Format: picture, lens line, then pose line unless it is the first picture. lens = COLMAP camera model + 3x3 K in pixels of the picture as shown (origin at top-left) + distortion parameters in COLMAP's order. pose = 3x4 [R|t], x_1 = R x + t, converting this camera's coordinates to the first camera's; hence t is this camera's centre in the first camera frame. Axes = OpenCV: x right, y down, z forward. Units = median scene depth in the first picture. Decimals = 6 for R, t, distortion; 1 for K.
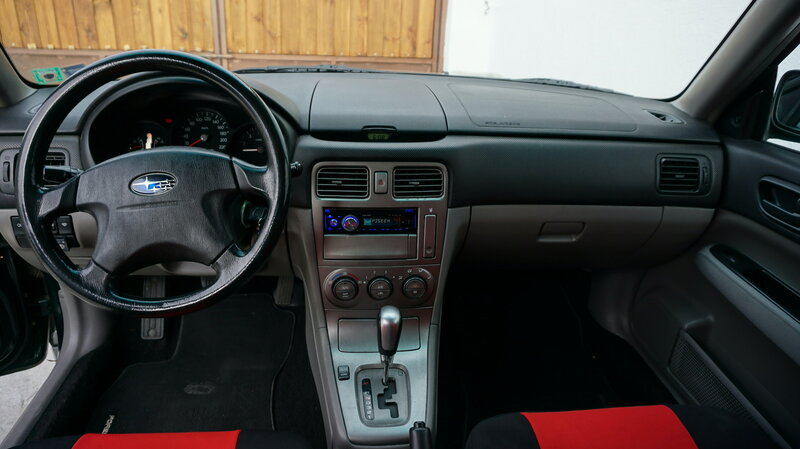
lens RADIAL K [[520.9, 0, 400.0], [0, 520.9, 224.5], [0, 0, 1]] dist [-0.064079, 0.031705]
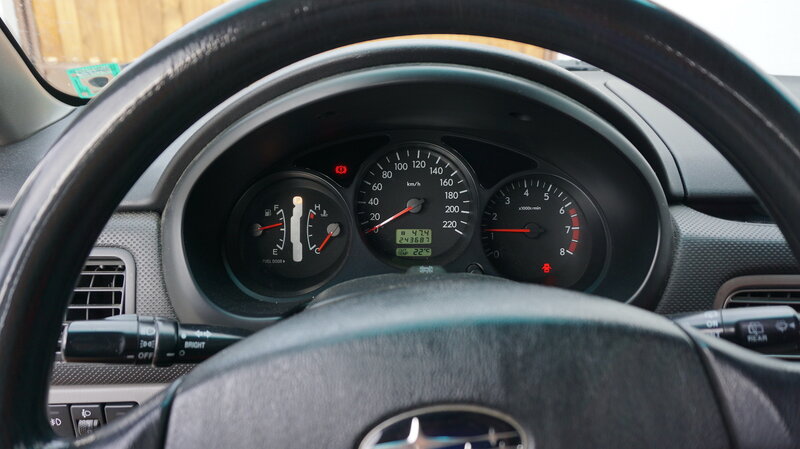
lens RADIAL K [[520.9, 0, 400.0], [0, 520.9, 224.5], [0, 0, 1]] dist [-0.064079, 0.031705]
pose [[0.995632, 0.003053, -0.093312, -0.349093], [-0.005737, 0.999577, -0.028505, -0.137779], [0.093186, 0.028916, 0.995229, 0.532723]]
